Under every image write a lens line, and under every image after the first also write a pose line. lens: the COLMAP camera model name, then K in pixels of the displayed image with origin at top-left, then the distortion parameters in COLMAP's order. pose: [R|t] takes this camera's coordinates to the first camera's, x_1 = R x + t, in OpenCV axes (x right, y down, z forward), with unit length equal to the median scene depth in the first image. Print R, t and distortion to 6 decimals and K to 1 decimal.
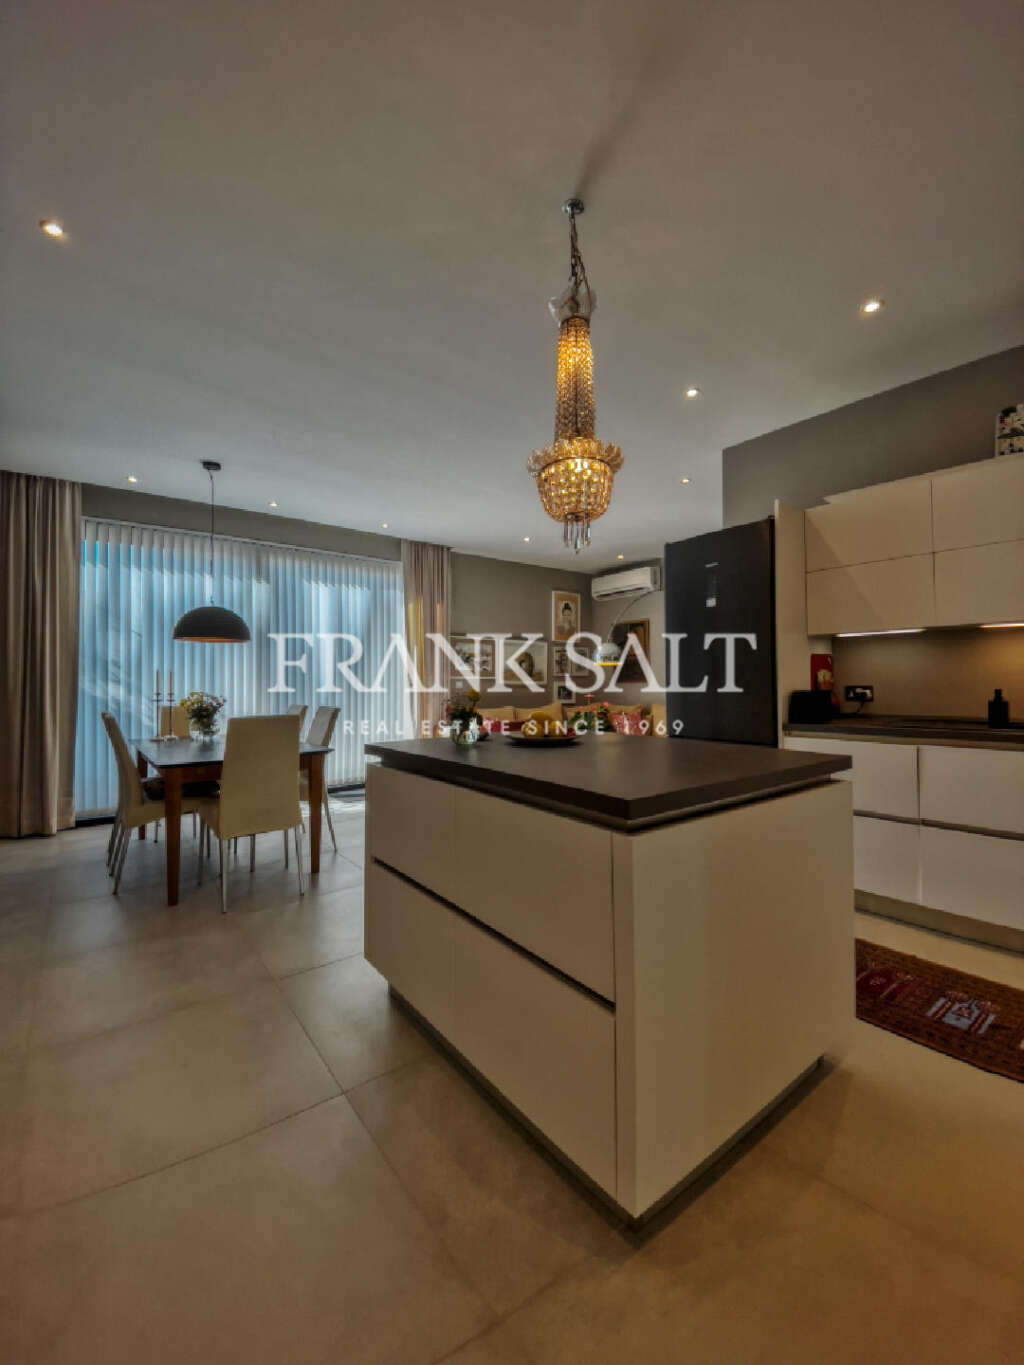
lens RADIAL K [[549.9, 0, 501.9], [0, 549.9, 678.1], [0, 0, 1]] dist [0.000542, -0.023627]
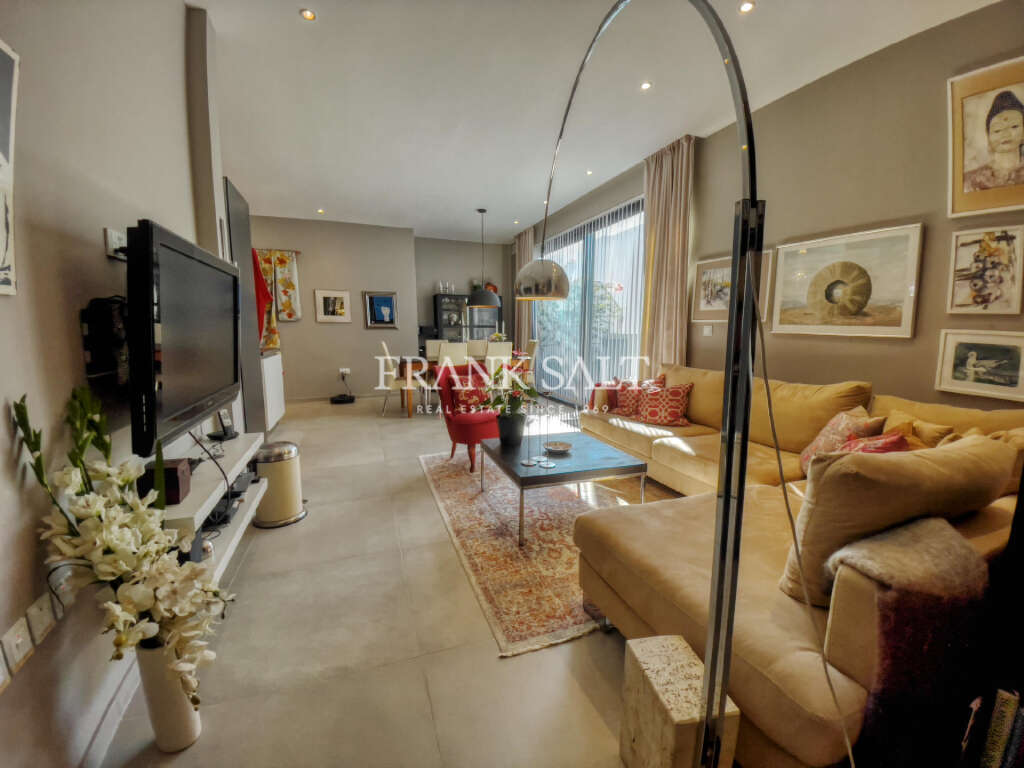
lens RADIAL K [[421.4, 0, 491.3], [0, 421.4, 385.1], [0, 0, 1]] dist [0.023820, -0.028867]
pose [[-0.319601, 0.135837, -0.937765, 0.464149], [0.018650, 0.990381, 0.137102, 0.000091], [0.947369, 0.026328, -0.319060, 0.802778]]
